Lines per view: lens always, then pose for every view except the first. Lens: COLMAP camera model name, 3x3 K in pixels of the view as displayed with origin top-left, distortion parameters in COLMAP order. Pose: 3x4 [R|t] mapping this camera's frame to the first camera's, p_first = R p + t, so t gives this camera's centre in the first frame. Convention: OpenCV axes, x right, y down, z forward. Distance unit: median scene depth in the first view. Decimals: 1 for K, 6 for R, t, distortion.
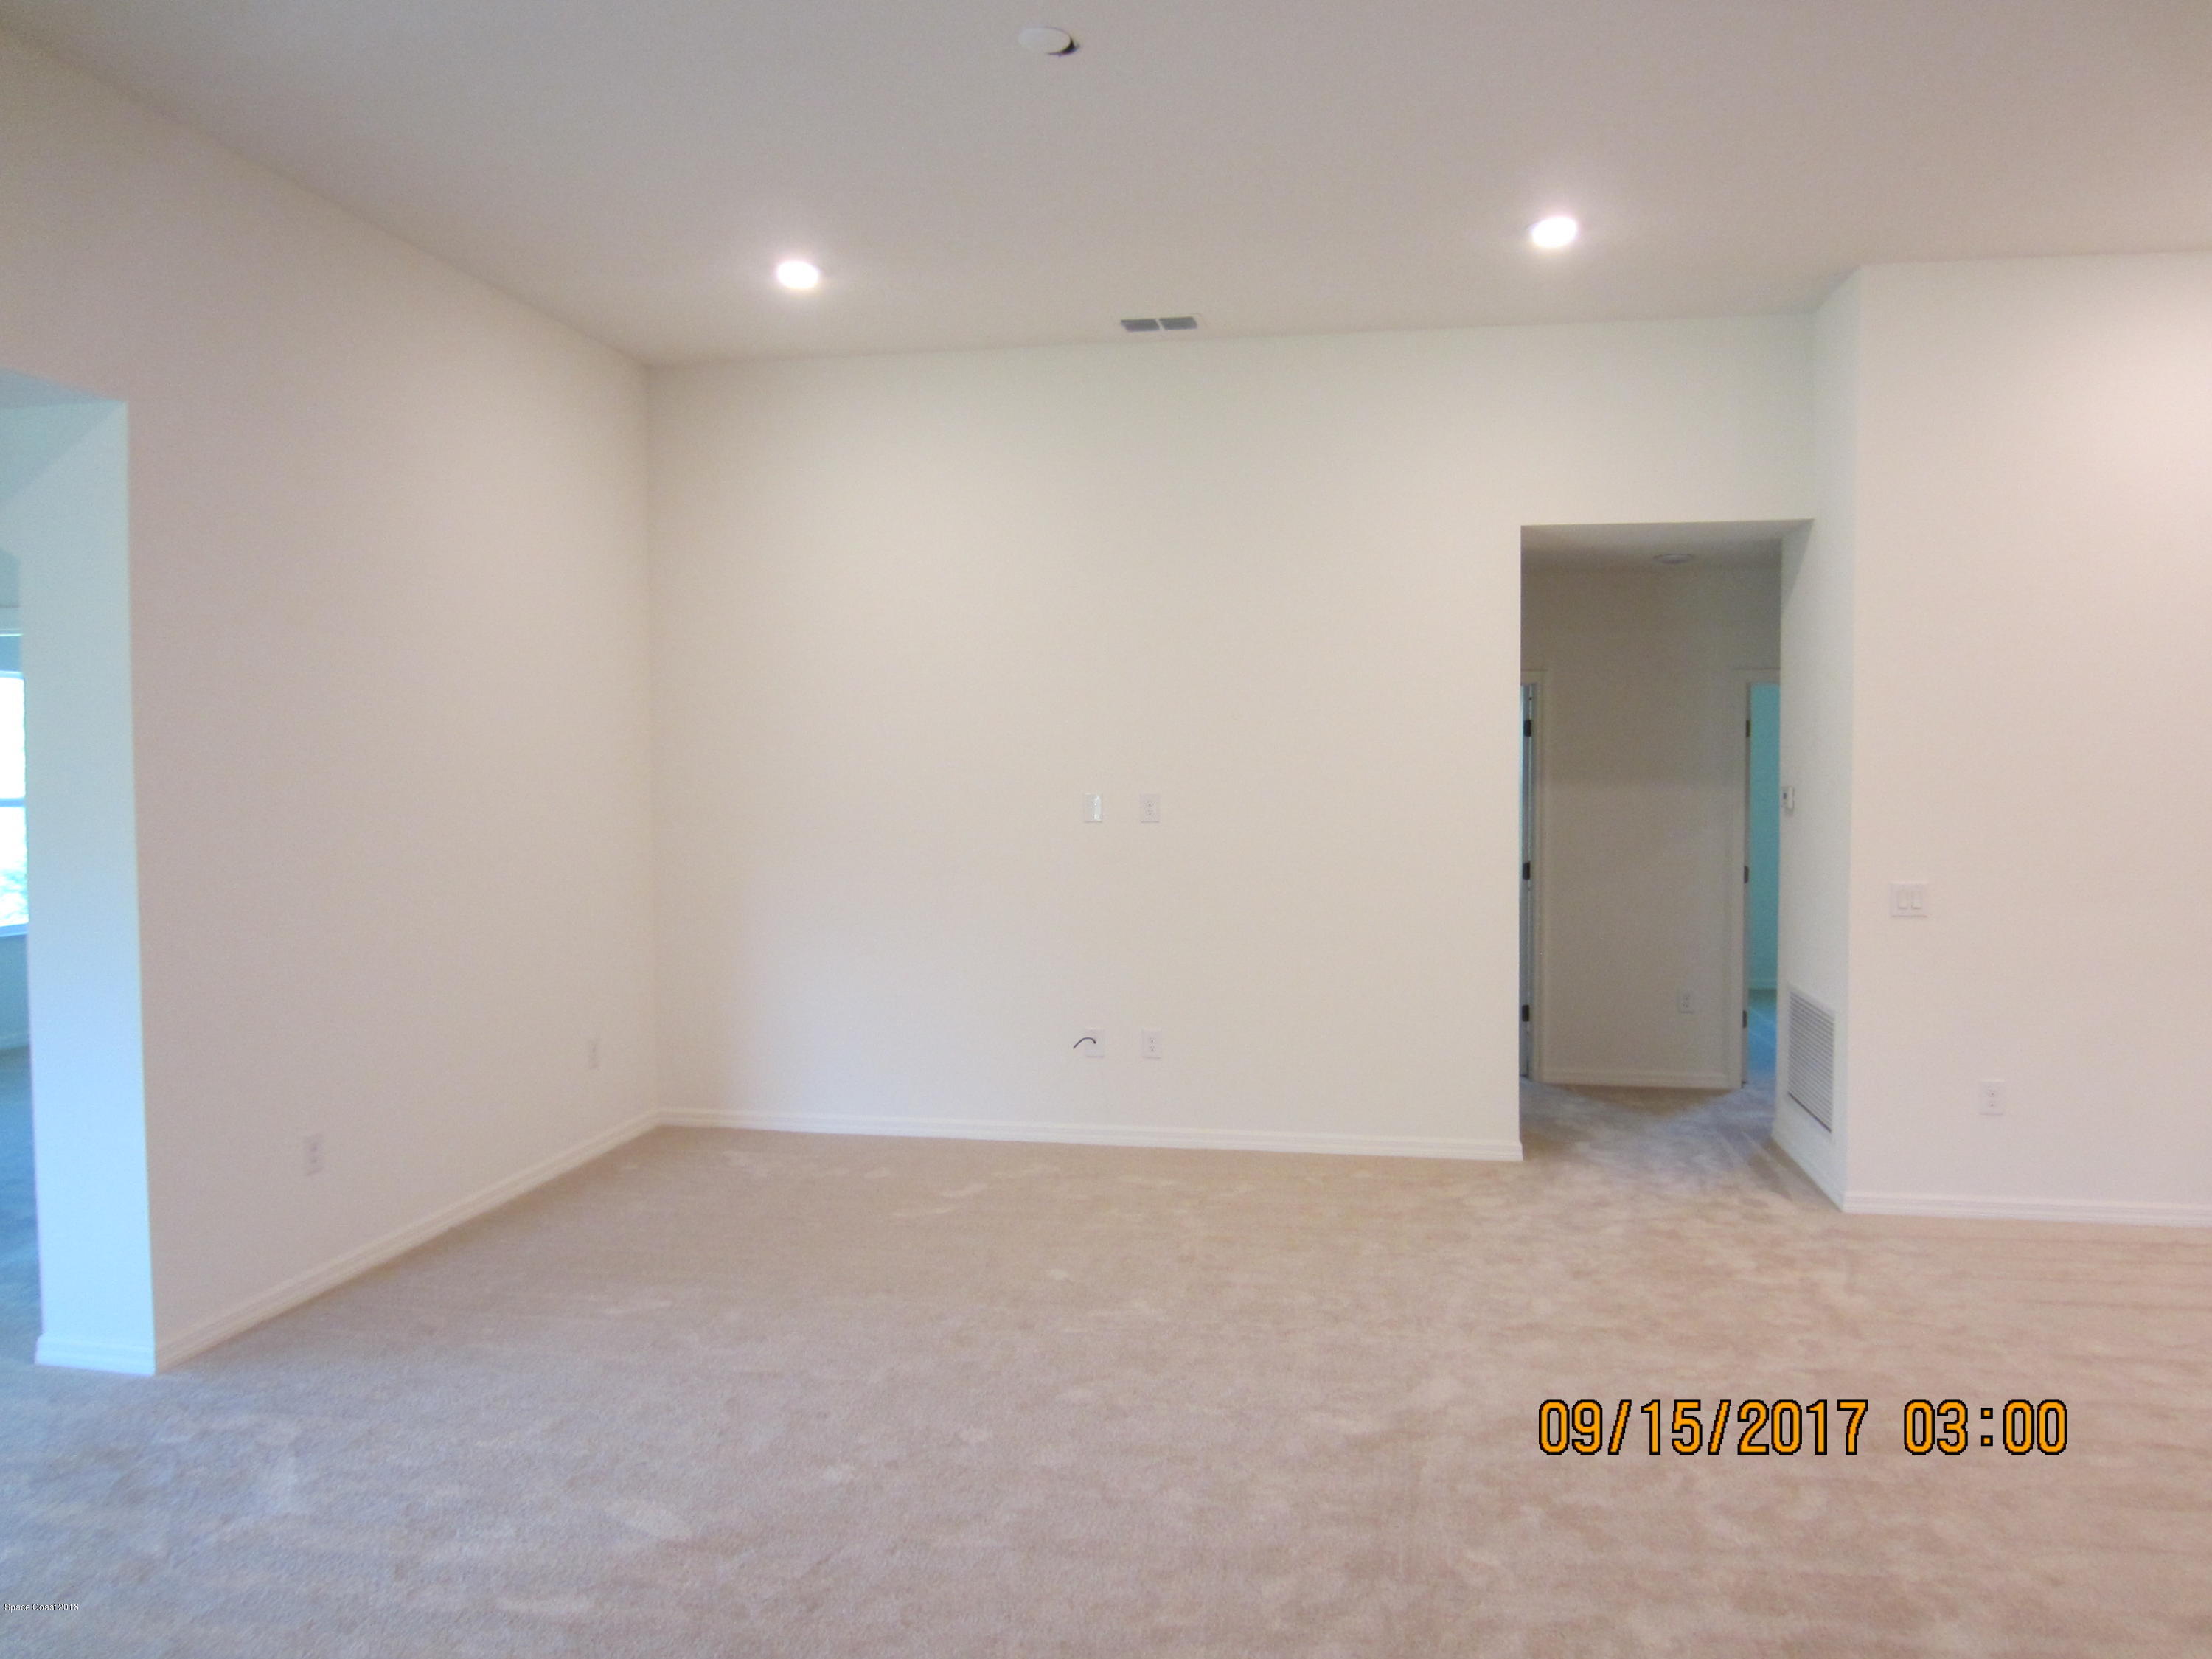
lens RADIAL K [[1579.7, 0, 1107.3], [0, 1579.7, 831.6], [0, 0, 1]] dist [-0.023892, 0.008368]
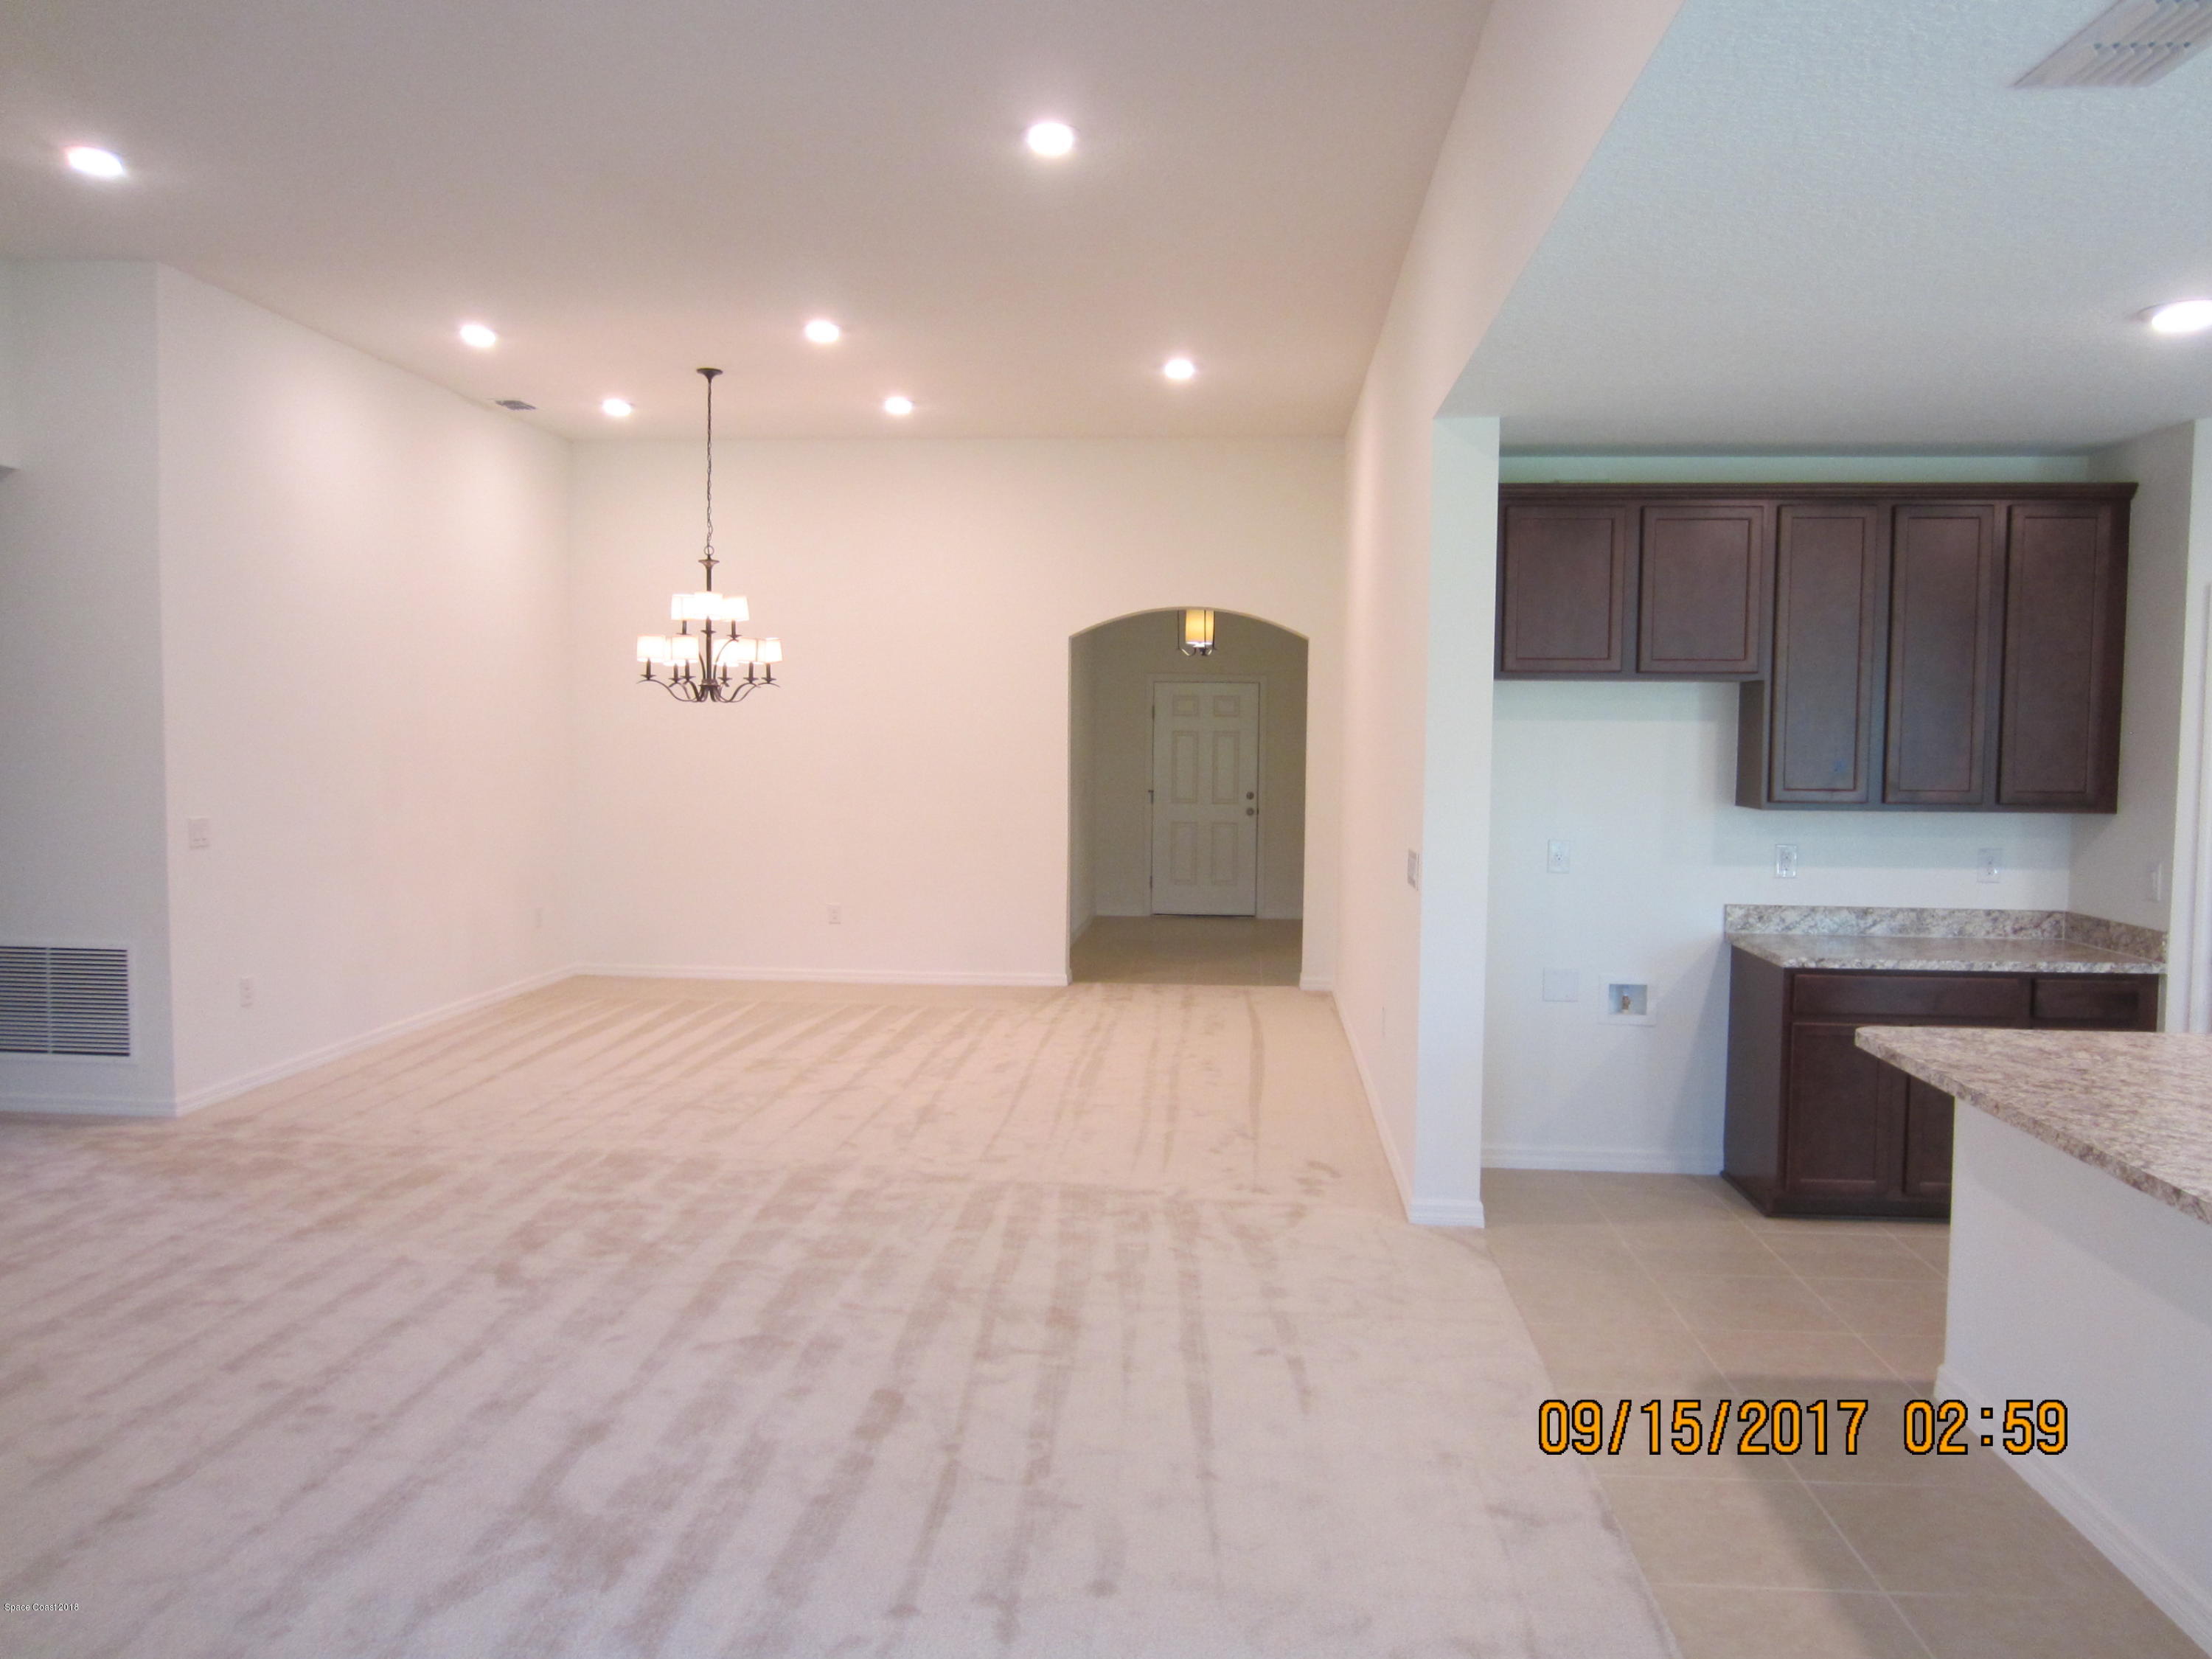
lens RADIAL K [[1579.7, 0, 1107.9], [0, 1579.7, 825.4], [0, 0, 1]] dist [-0.023892, 0.008368]
pose [[-0.101968, -0.061215, 0.992902, -0.690452], [0.033187, 0.997340, 0.064897, -0.014009], [-0.994234, 0.039569, -0.099665, 0.444349]]
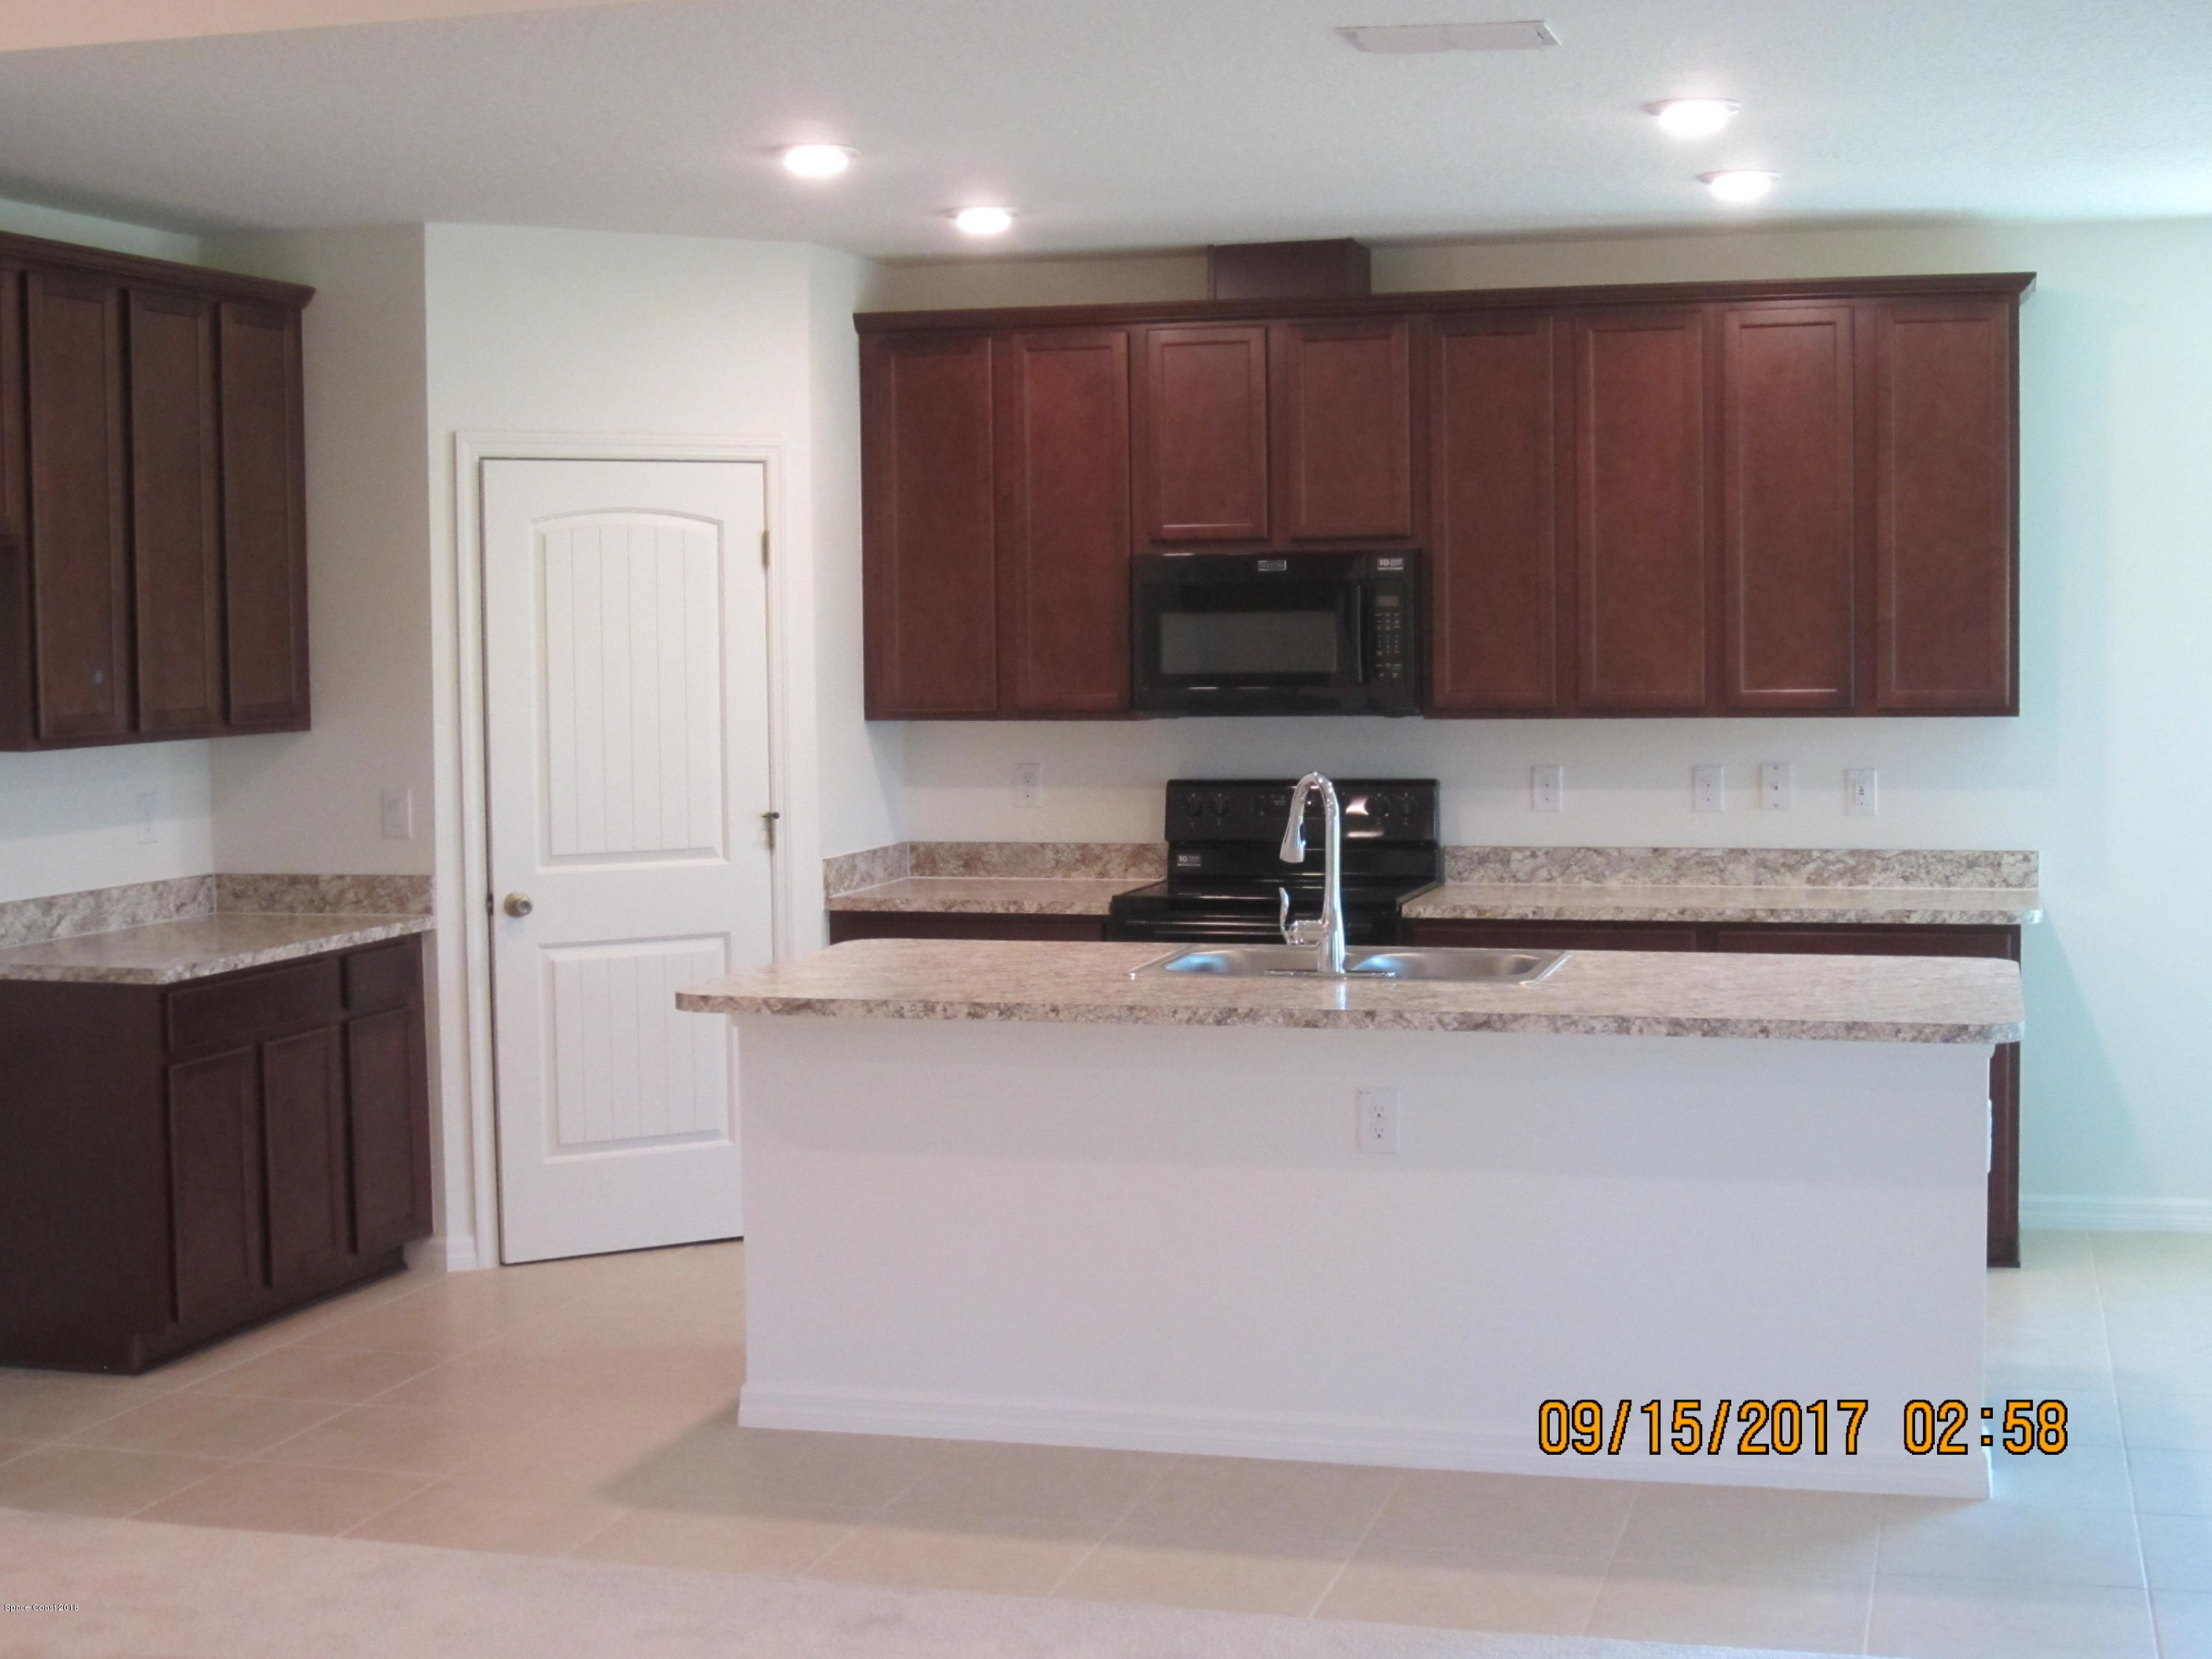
lens RADIAL K [[3081.3, 0, 1143.8], [0, 3081.3, 844.3], [0, 0, 1]] dist [-0.083201, 0.000000]
pose [[-0.996639, 0.004297, 0.081810, -0.310872], [0.013659, 0.993361, 0.114225, -0.039978], [-0.080776, 0.114959, -0.990081, 1.065040]]
